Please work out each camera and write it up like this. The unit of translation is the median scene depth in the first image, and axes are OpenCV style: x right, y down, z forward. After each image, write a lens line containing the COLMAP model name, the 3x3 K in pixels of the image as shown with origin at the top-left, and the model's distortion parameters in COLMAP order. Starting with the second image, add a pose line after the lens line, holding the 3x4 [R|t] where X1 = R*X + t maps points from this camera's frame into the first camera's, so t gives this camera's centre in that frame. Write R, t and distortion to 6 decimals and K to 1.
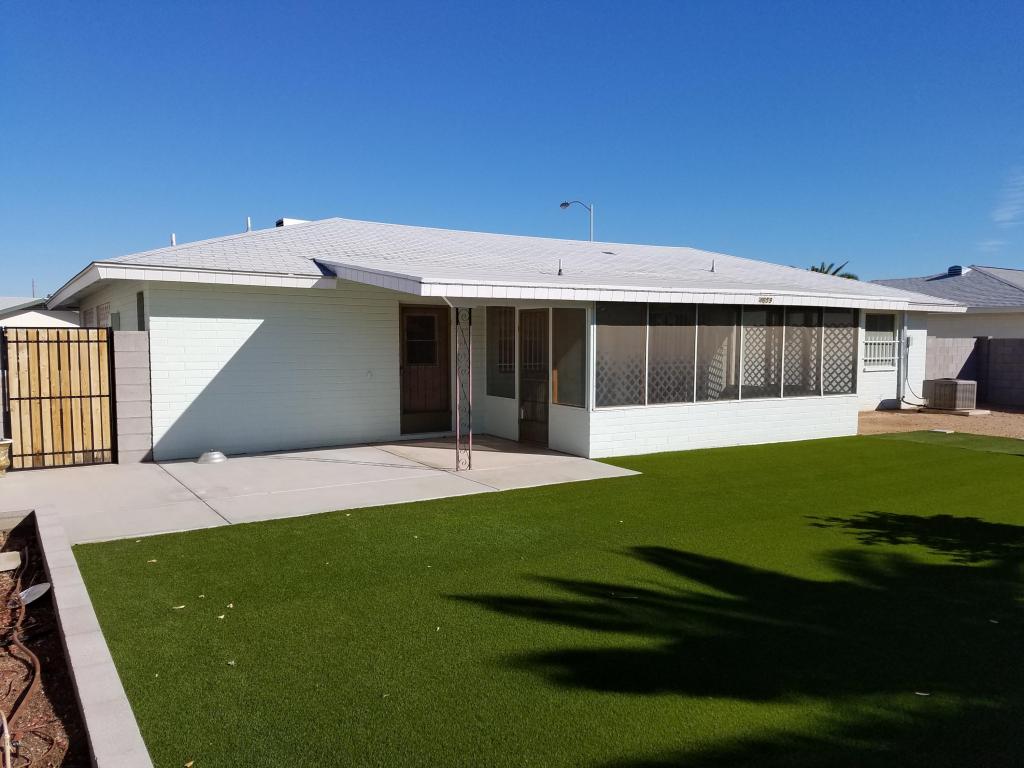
lens RADIAL K [[787.1, 0, 505.4], [0, 787.1, 394.7], [0, 0, 1]] dist [0.035252, -0.041998]
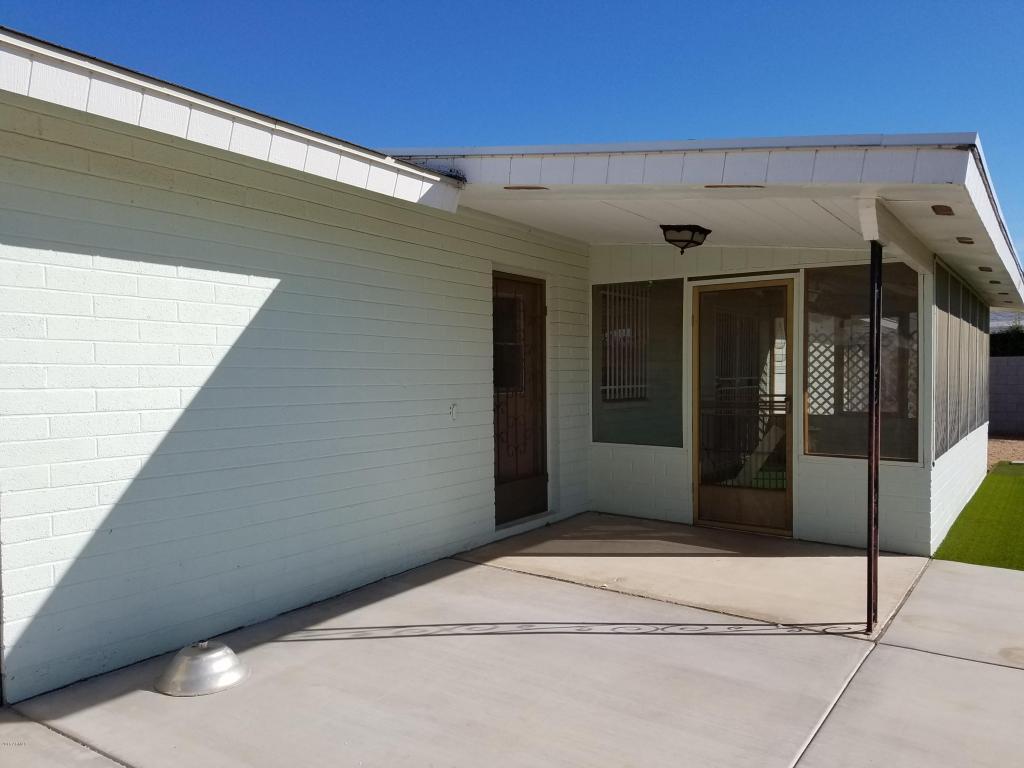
lens RADIAL K [[787.1, 0, 510.0], [0, 787.1, 389.1], [0, 0, 1]] dist [0.035252, -0.041998]
pose [[0.922264, -0.015412, 0.386254, -0.316744], [0.034333, 0.998522, -0.042134, -0.016860], [-0.385034, 0.052120, 0.921430, 0.531294]]
